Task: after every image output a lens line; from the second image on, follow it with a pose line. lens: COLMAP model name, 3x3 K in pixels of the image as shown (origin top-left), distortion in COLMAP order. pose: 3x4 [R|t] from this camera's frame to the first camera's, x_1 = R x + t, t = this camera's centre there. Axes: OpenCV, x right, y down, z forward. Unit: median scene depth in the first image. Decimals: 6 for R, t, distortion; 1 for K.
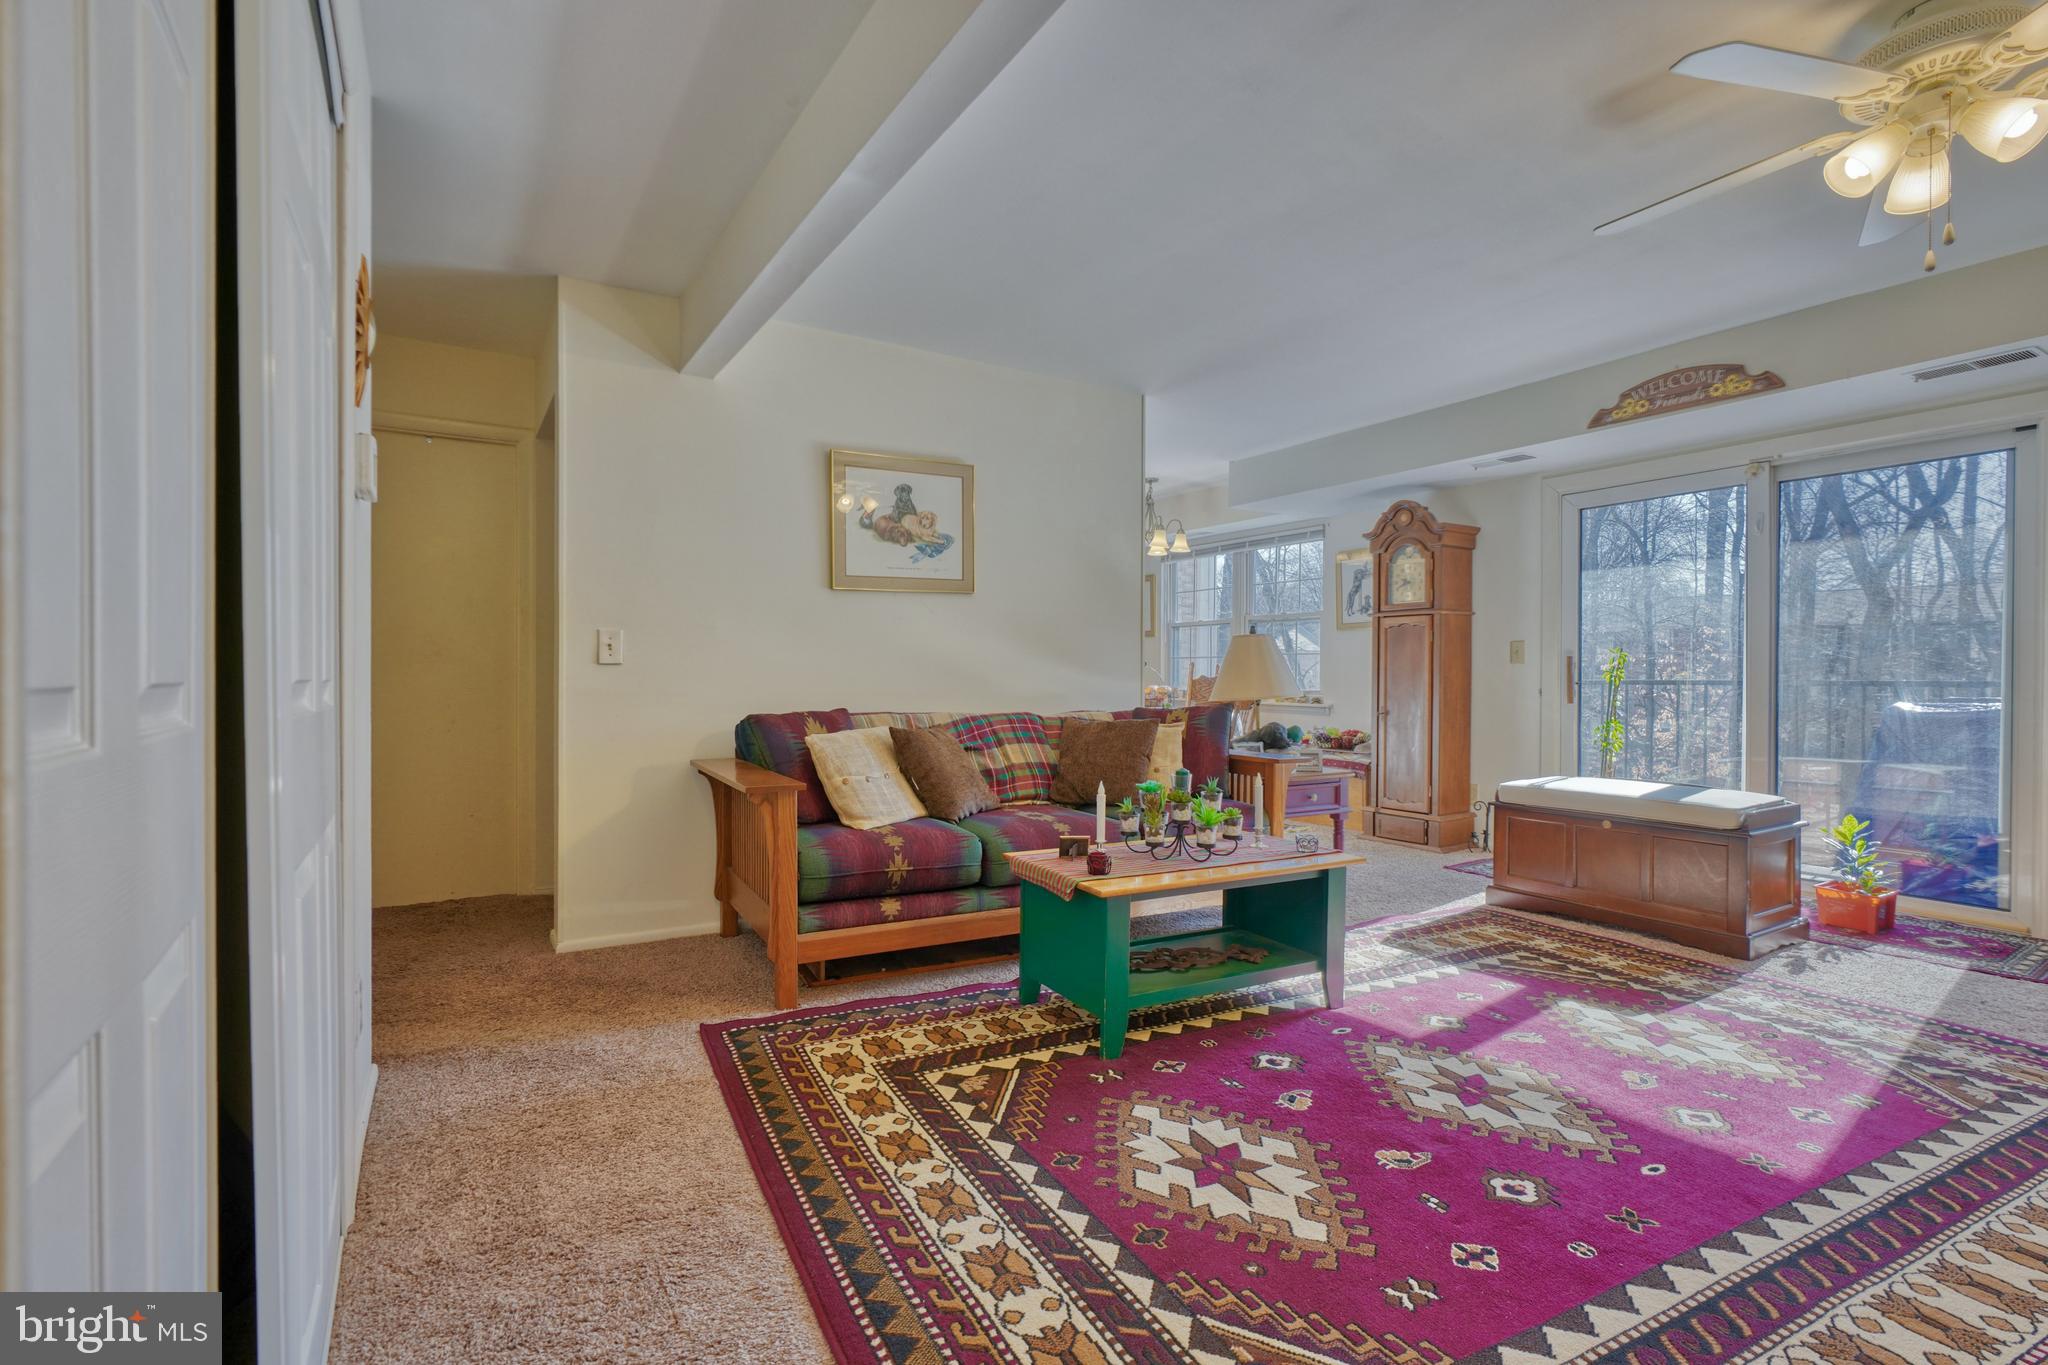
lens RADIAL K [[931.7, 0, 1012.3], [0, 931.7, 686.6], [0, 0, 1]] dist [-0.013822, 0.006777]
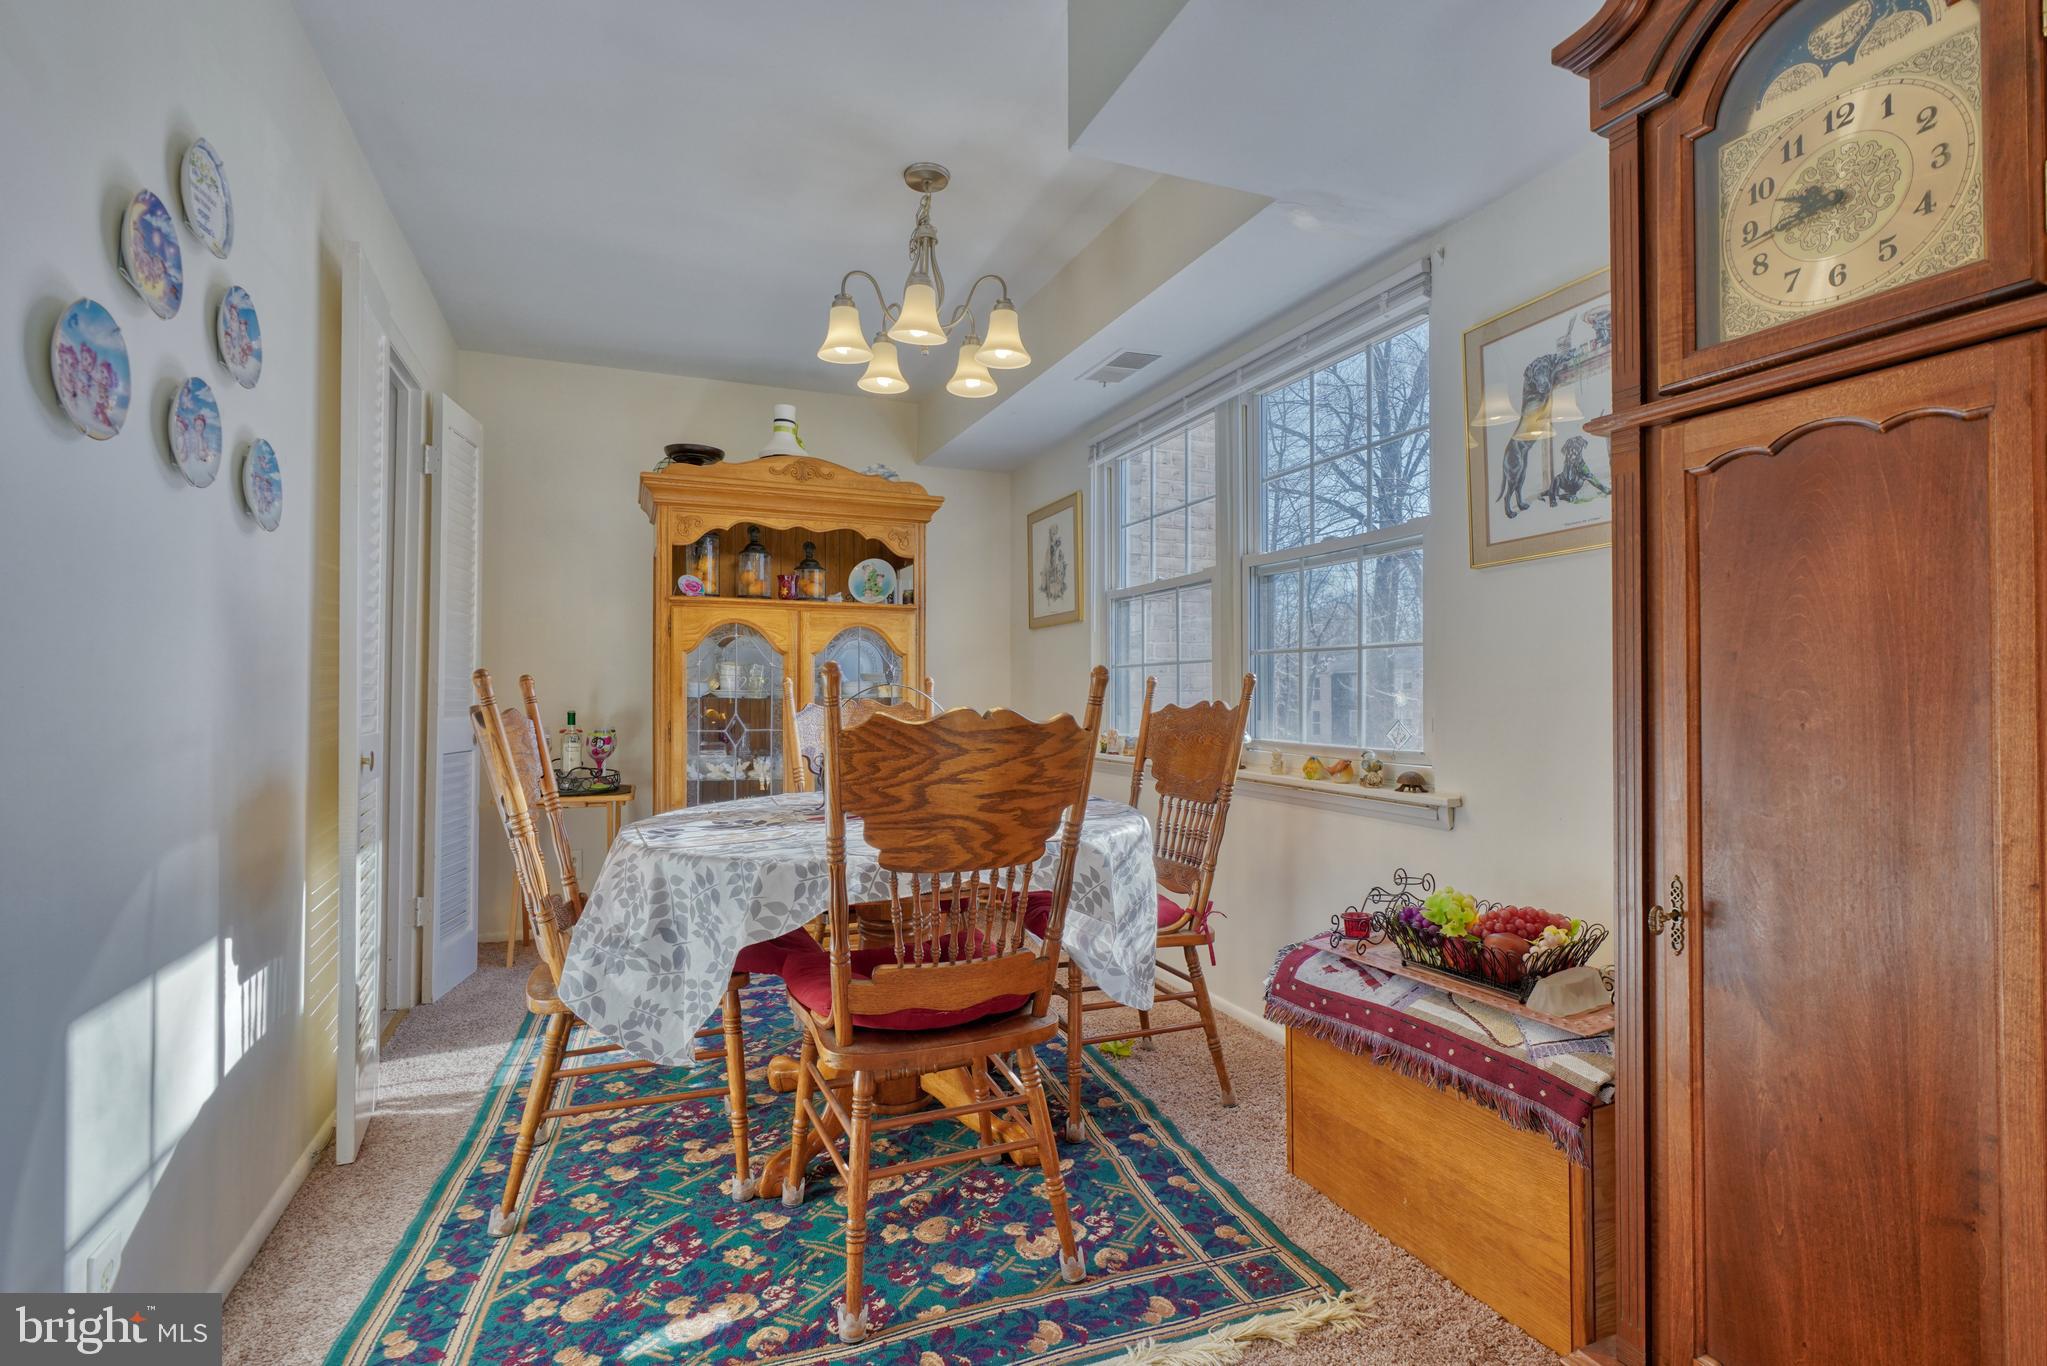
lens RADIAL K [[951.2, 0, 1023.5], [0, 951.2, 683.0], [0, 0, 1]] dist [-0.001847, 0.006060]
pose [[0.988846, -0.005616, -0.148834, 0.671214], [0.001485, 0.999611, -0.027856, -0.032703], [0.148933, 0.027325, 0.988470, 1.790923]]
